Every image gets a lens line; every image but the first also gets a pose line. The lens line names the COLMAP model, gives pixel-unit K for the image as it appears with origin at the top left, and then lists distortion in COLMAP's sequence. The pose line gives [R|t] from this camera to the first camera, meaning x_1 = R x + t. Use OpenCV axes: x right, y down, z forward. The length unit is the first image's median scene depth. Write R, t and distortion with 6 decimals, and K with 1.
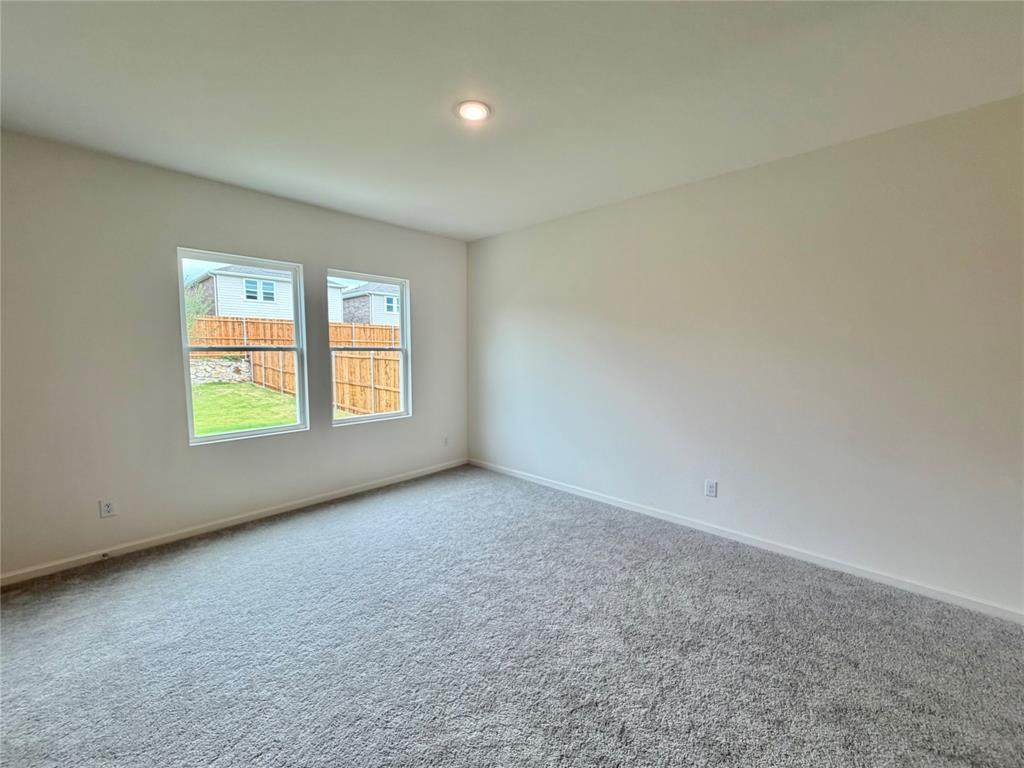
lens RADIAL K [[410.0, 0, 512.6], [0, 410.0, 383.4], [0, 0, 1]] dist [-0.001478, -0.000016]
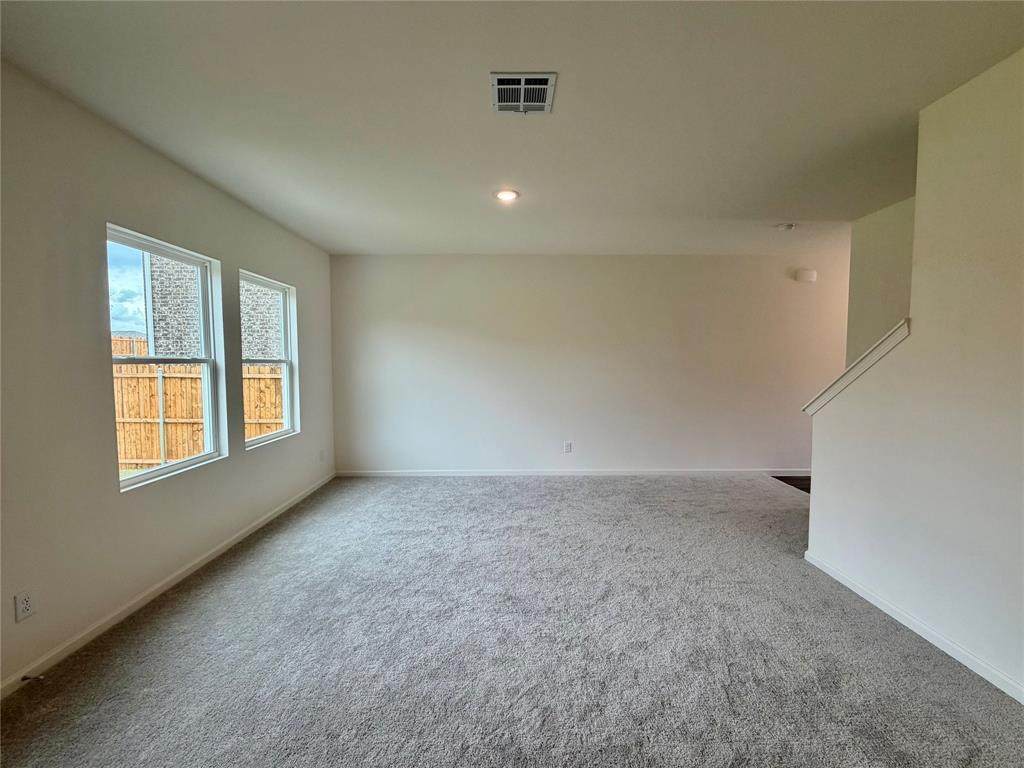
lens RADIAL K [[410.0, 0, 512.0], [0, 410.0, 383.3], [0, 0, 1]] dist [-0.001478, -0.000016]
pose [[0.720856, -0.039376, 0.691966, -0.733717], [0.059626, 0.998207, -0.005313, 0.003386], [-0.690516, 0.045090, 0.721911, -0.014388]]
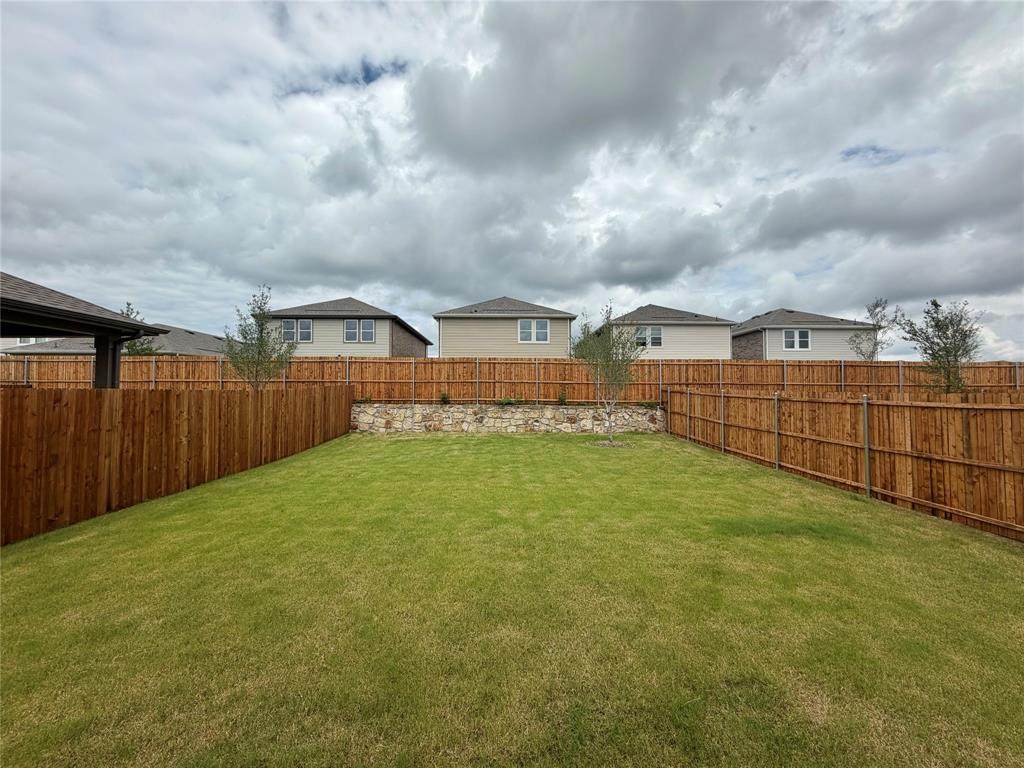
lens RADIAL K [[410.0, 0, 511.3], [0, 410.0, 382.1], [0, 0, 1]] dist [-0.001478, -0.000016]
pose [[0.702140, -0.028488, -0.711469, -0.252377], [-0.055876, 0.993913, -0.094942, -0.009717], [0.709843, 0.106417, 0.696274, 0.158363]]
